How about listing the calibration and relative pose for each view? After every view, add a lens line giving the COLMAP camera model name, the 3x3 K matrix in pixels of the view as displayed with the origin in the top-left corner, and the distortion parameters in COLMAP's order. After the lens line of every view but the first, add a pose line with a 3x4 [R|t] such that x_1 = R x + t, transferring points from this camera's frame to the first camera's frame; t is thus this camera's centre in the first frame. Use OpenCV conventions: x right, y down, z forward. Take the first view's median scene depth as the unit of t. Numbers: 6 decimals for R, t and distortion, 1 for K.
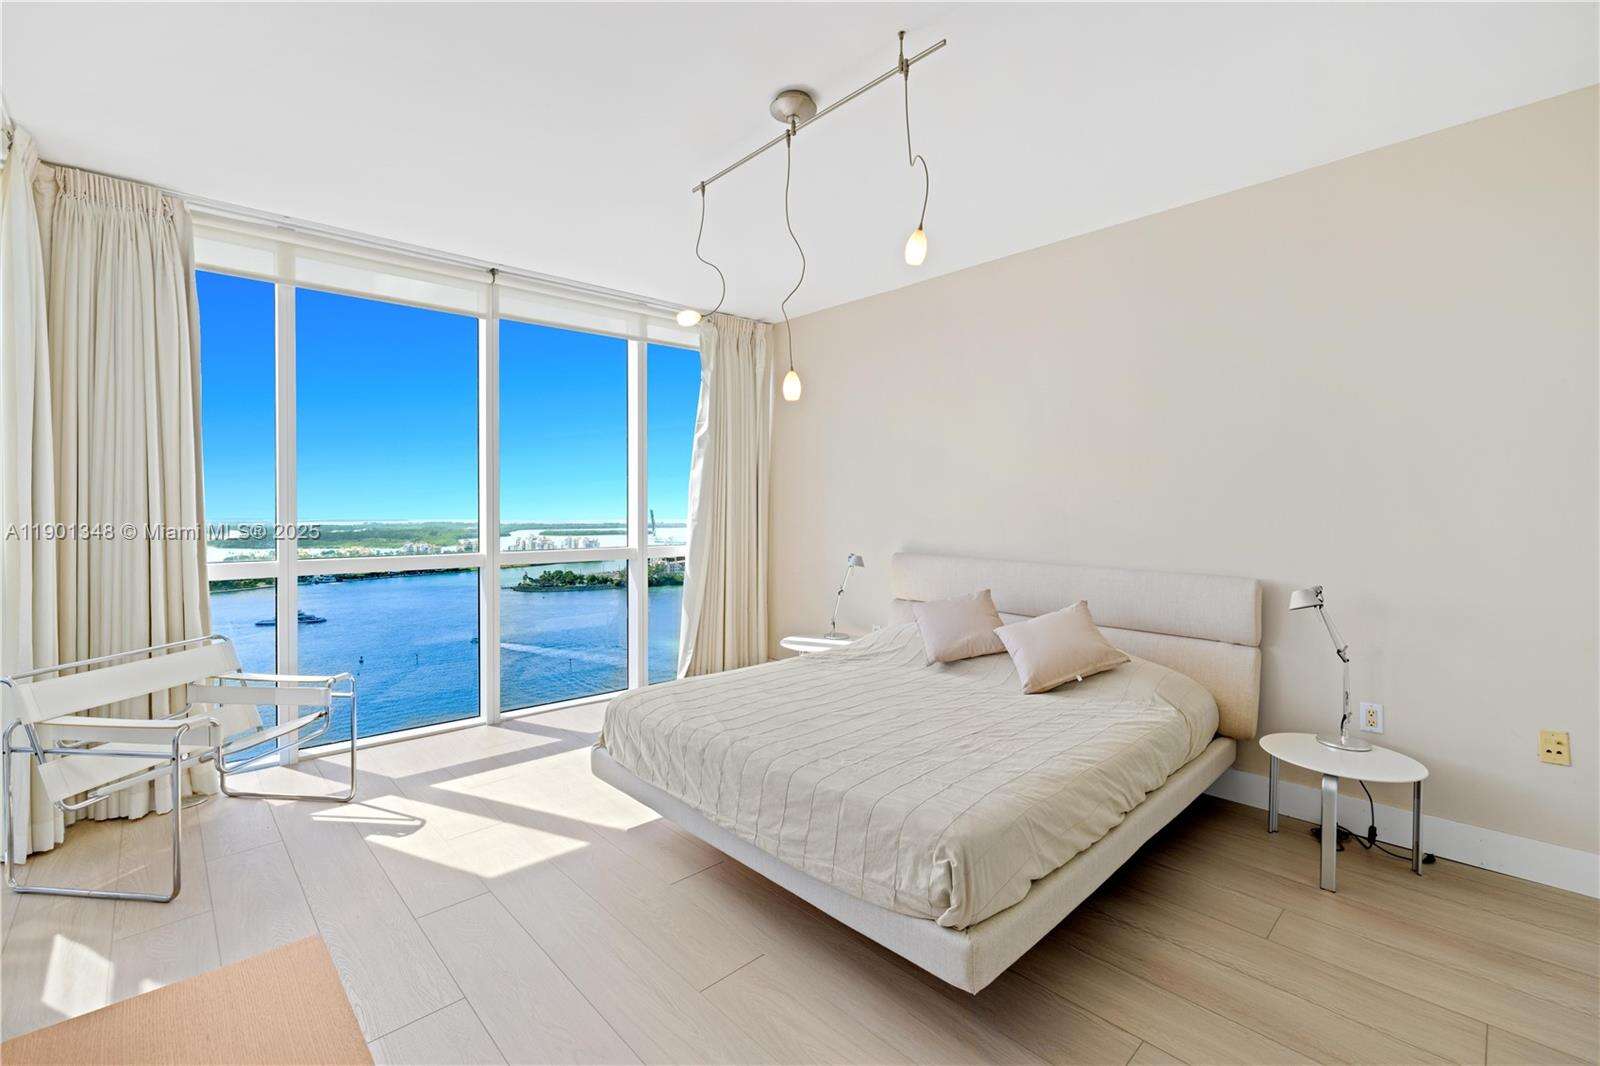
lens RADIAL K [[681.9, 0, 790.9], [0, 681.9, 517.1], [0, 0, 1]] dist [-0.004800, 0.002078]
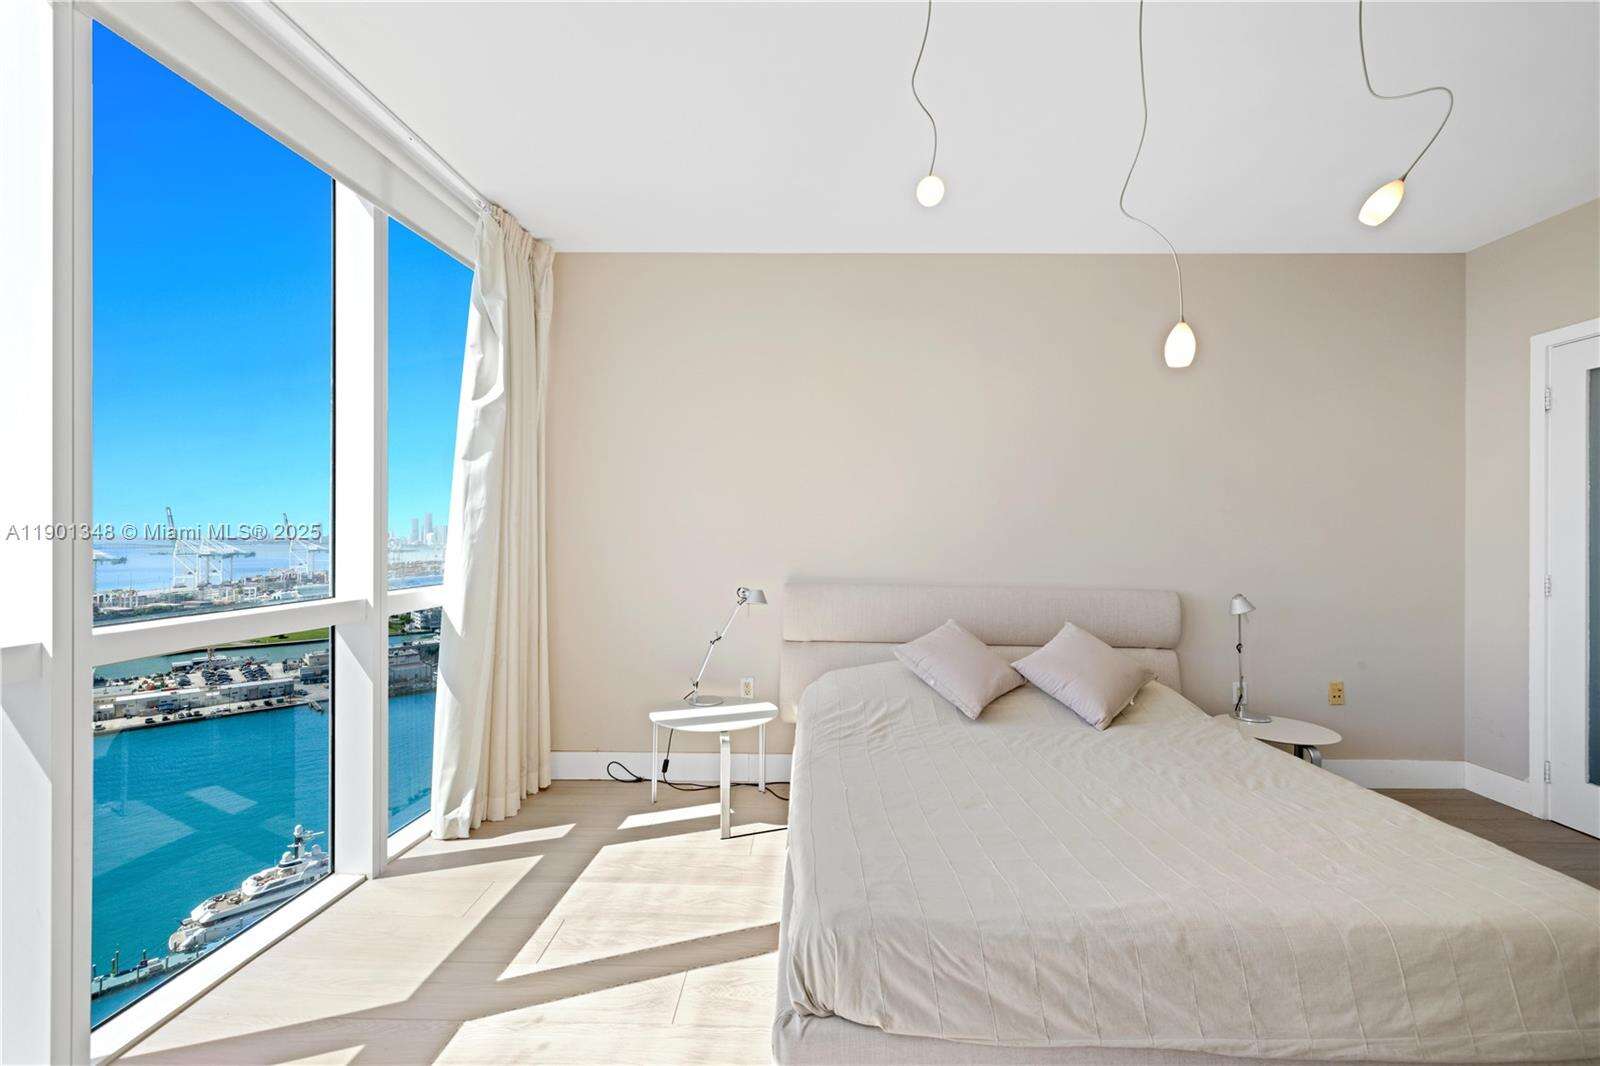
lens RADIAL K [[681.9, 0, 789.3], [0, 681.9, 534.2], [0, 0, 1]] dist [-0.004800, 0.002078]
pose [[0.702102, 0.001851, 0.712074, -0.722654], [0.003363, 0.999977, -0.005915, -0.000452], [-0.712069, 0.006547, 0.702079, 0.774615]]
